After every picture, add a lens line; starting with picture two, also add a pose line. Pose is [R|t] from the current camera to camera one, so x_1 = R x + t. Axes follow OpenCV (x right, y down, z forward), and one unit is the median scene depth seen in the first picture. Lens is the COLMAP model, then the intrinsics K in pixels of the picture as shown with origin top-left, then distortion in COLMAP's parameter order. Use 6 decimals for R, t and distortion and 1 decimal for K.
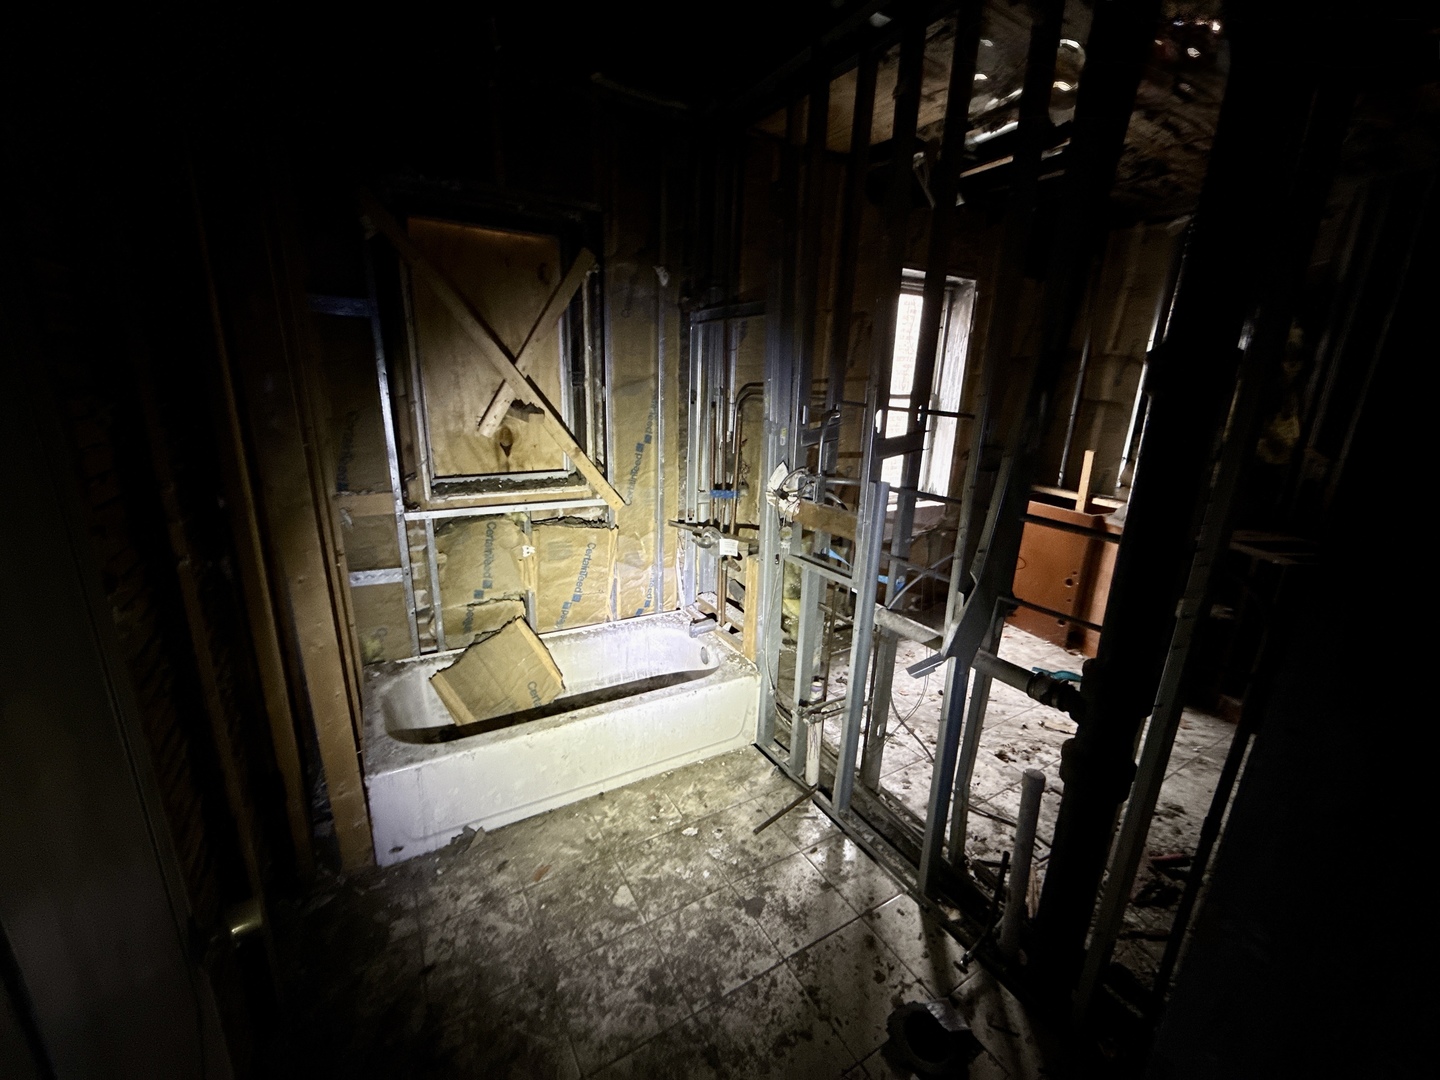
lens RADIAL K [[579.8, 0, 722.0], [0, 579.8, 542.3], [0, 0, 1]] dist [-0.001438, -0.000276]
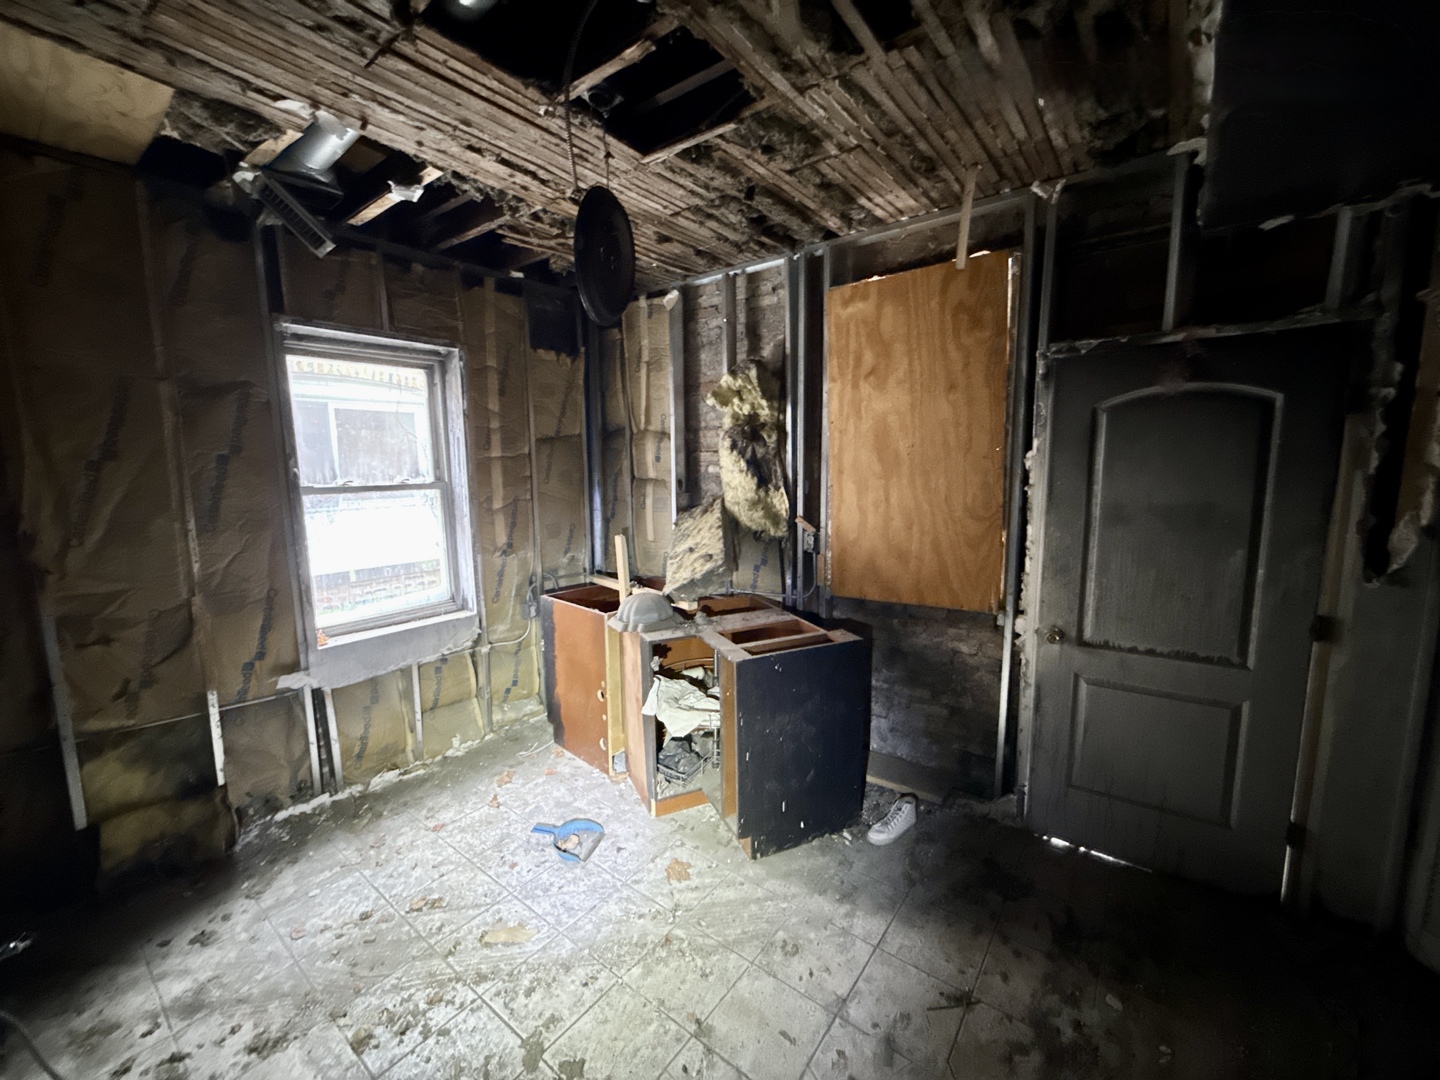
lens RADIAL K [[579.8, 0, 718.8], [0, 579.8, 539.6], [0, 0, 1]] dist [-0.001438, -0.000276]
pose [[0.935337, -0.086353, 0.343056, 0.477978], [0.134667, 0.983651, -0.119565, -0.026927], [-0.327123, 0.158032, 0.931674, 0.132492]]
